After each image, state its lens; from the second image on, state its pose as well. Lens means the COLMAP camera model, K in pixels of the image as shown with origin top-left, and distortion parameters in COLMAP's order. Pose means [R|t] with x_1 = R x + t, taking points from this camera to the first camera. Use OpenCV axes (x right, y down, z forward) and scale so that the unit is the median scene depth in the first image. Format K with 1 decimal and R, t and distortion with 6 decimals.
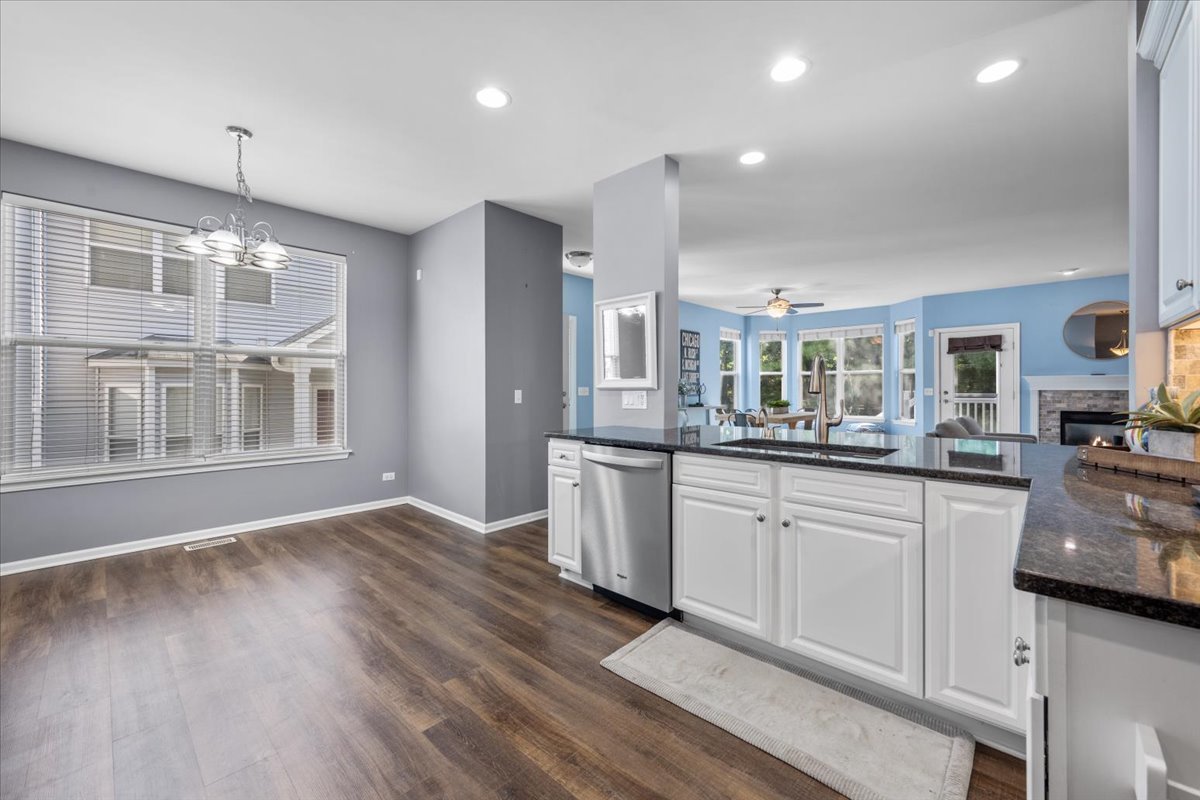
lens RADIAL K [[476.7, 0, 597.3], [0, 476.7, 388.6], [0, 0, 1]] dist [-0.002276, -0.000638]
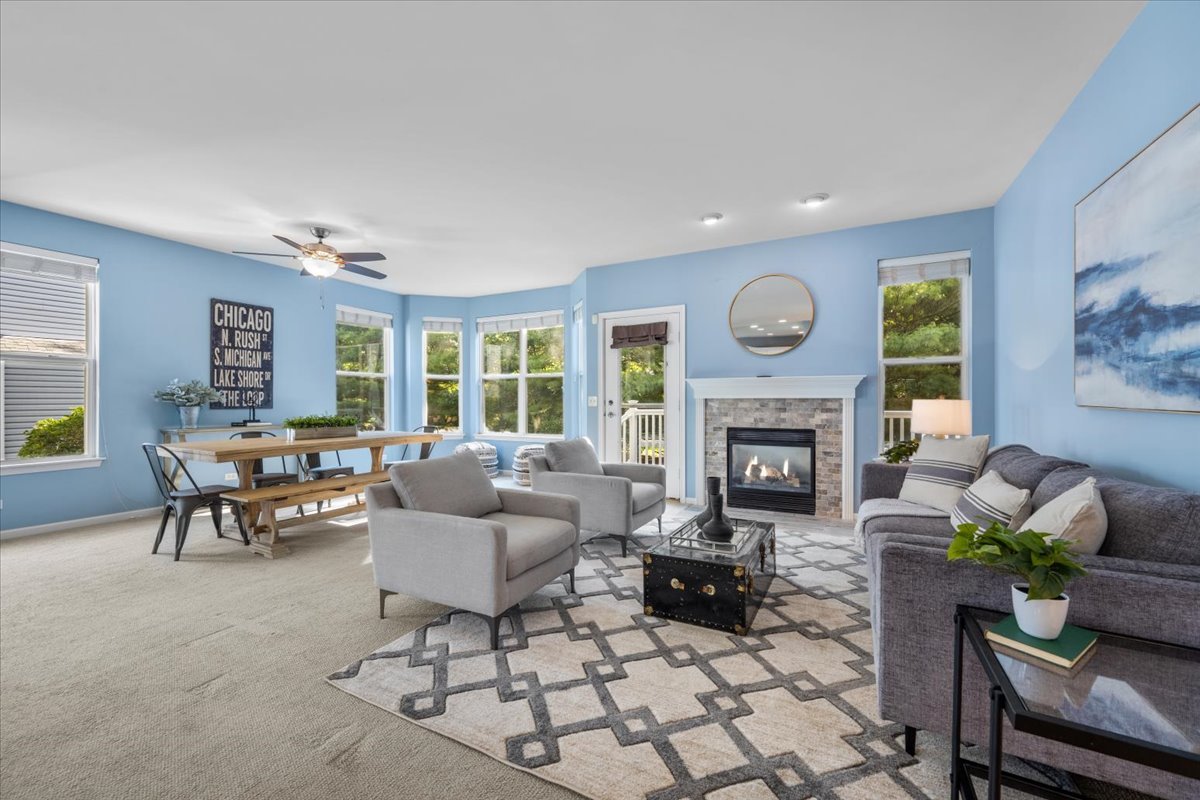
lens RADIAL K [[476.7, 0, 600.5], [0, 476.7, 401.9], [0, 0, 1]] dist [-0.002276, -0.000638]
pose [[0.961889, -0.001941, 0.273433, 0.591796], [0.001046, 0.999994, 0.003416, 0.005715], [-0.273438, -0.003000, 0.961885, 0.358258]]
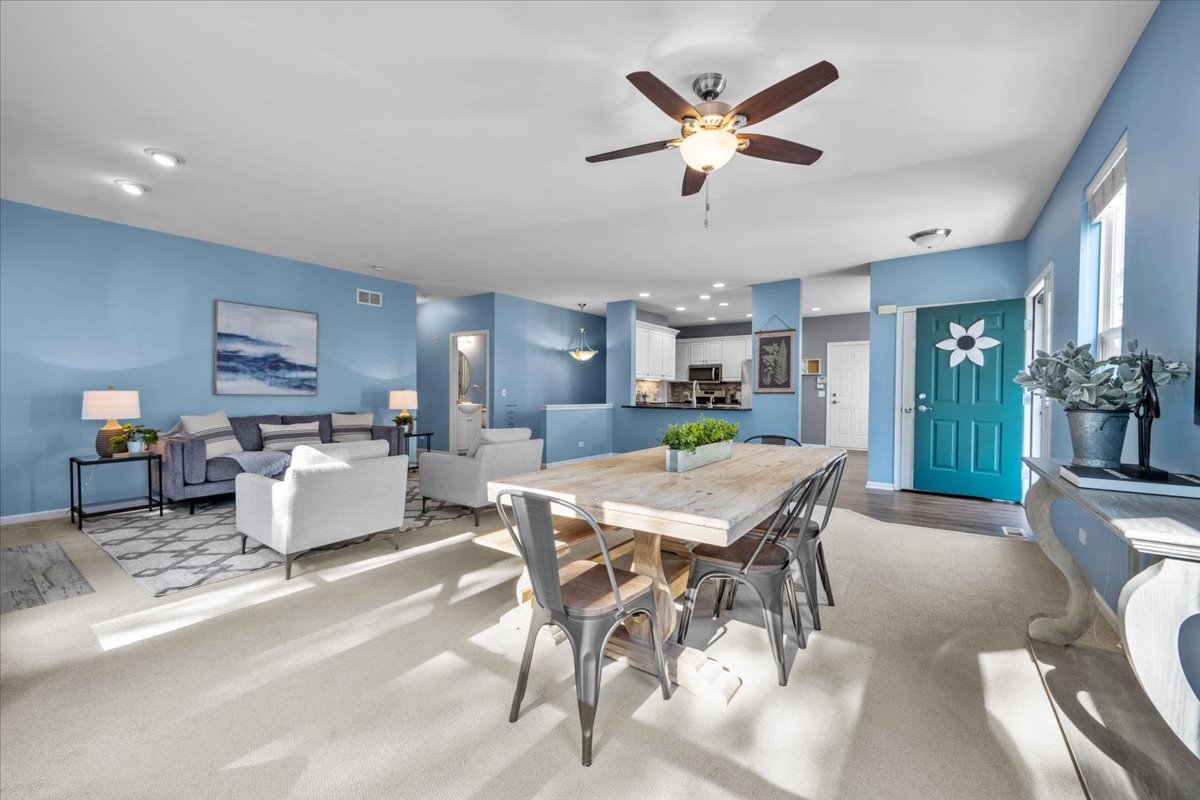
lens RADIAL K [[476.7, 0, 597.8], [0, 476.7, 399.2], [0, 0, 1]] dist [-0.002276, -0.000638]
pose [[-0.990076, 0.000897, -0.140533, 0.540184], [-0.000983, 0.999911, 0.013304, 0.007274], [0.140532, 0.013310, -0.989987, 1.412134]]
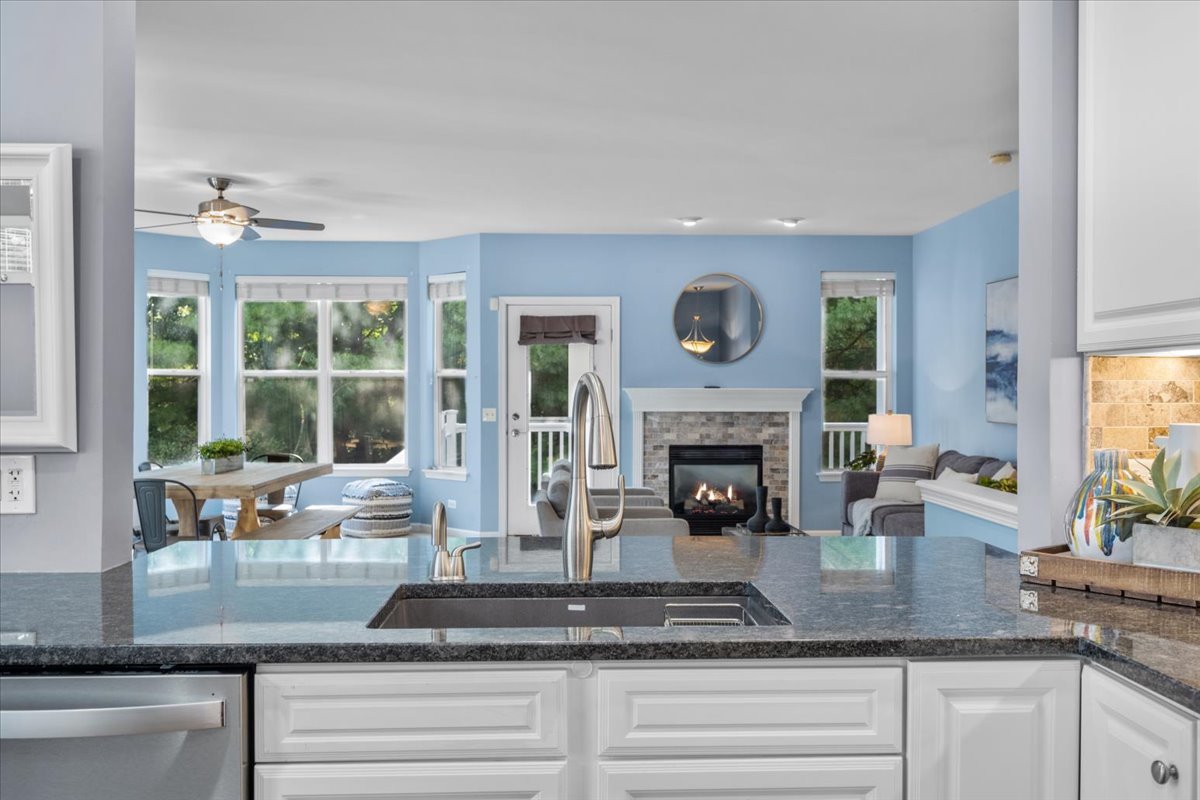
lens RADIAL K [[1054.0, 0, 605.7], [0, 1054.0, 399.7], [0, 0, 1]] dist [-0.014143, 0.012571]
pose [[0.694049, -0.001543, 0.719926, -0.062032], [-0.001160, 0.999994, 0.003262, -0.016290], [-0.719927, -0.003099, 0.694043, 0.114026]]
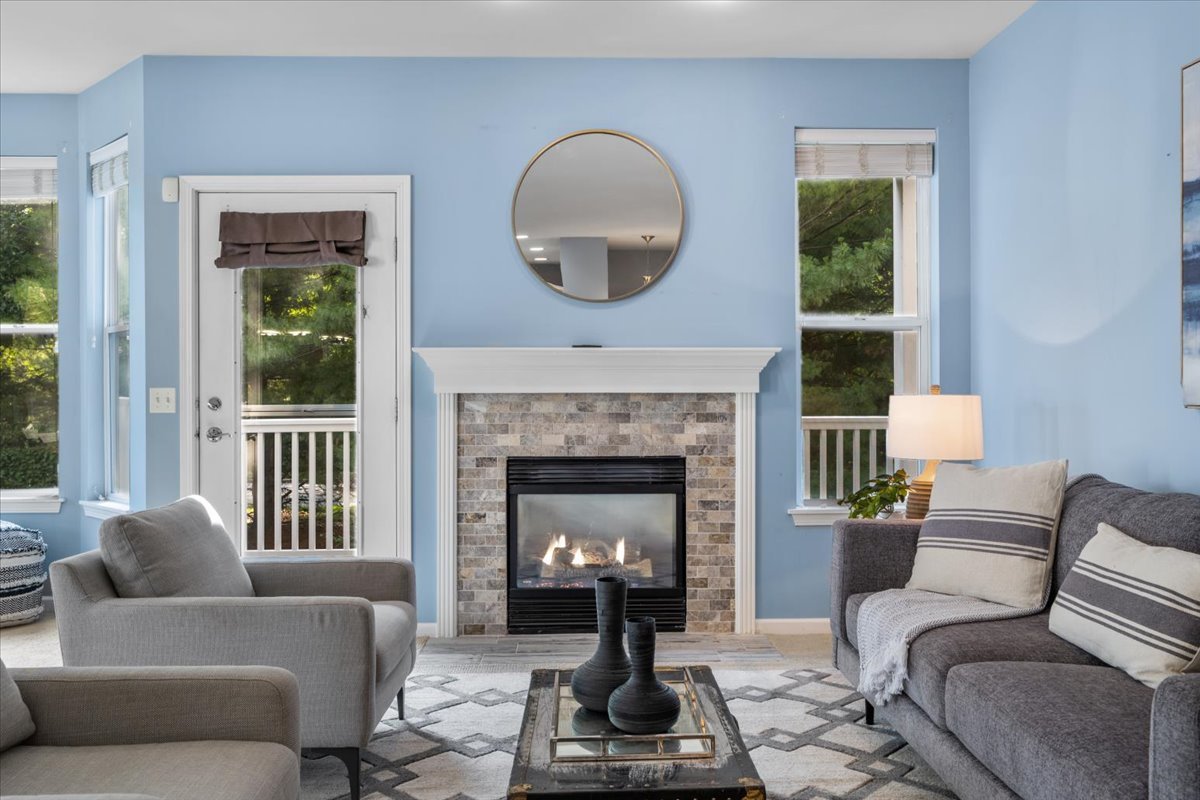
lens RADIAL K [[1006.2, 0, 605.7], [0, 1006.2, 393.1], [0, 0, 1]] dist [-0.006545, 0.004117]
pose [[0.704178, 0.000282, 0.710024, 0.534436], [0.002607, 0.999992, -0.002983, 0.005377], [-0.710019, 0.003952, 0.704171, 0.468719]]
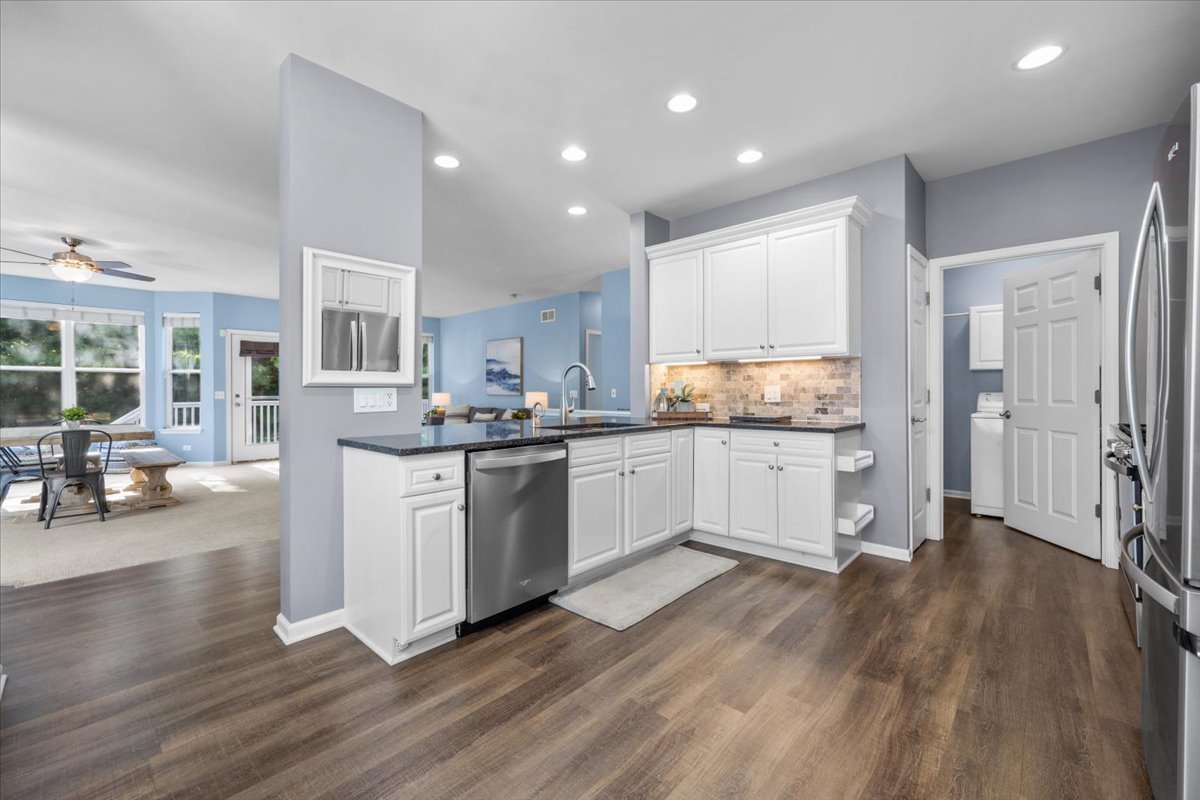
lens RADIAL K [[495.6, 0, 600.7], [0, 495.6, 391.5], [0, 0, 1]] dist [-0.000830, -0.000854]
pose [[-0.020387, 0.002902, 0.999788, -0.337702], [0.004342, 0.999987, -0.002814, 0.006487], [-0.999783, 0.004284, -0.020399, 0.313484]]
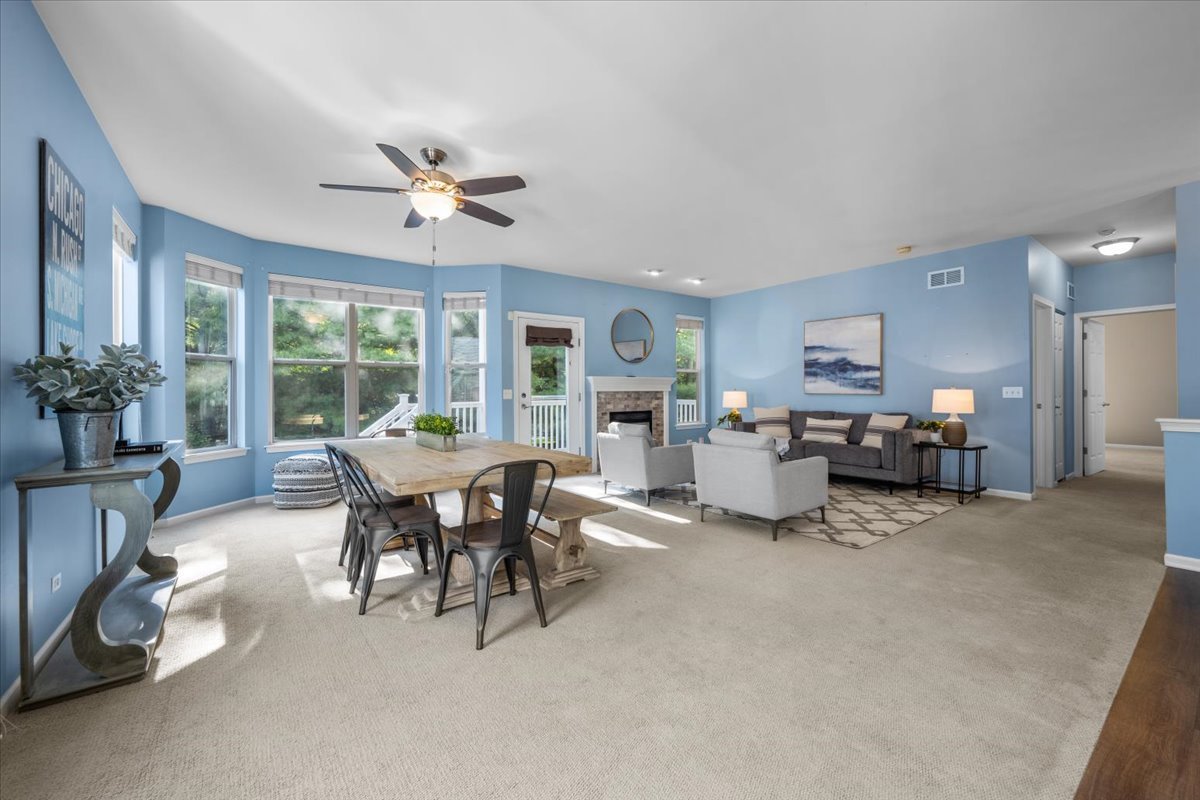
lens RADIAL K [[476.7, 0, 605.3], [0, 476.7, 389.3], [0, 0, 1]] dist [-0.002276, -0.000638]
pose [[0.164538, 0.004946, 0.986358, -0.012369], [0.006156, 0.999963, -0.006041, 0.005048], [-0.986351, 0.007066, 0.164502, 0.841221]]
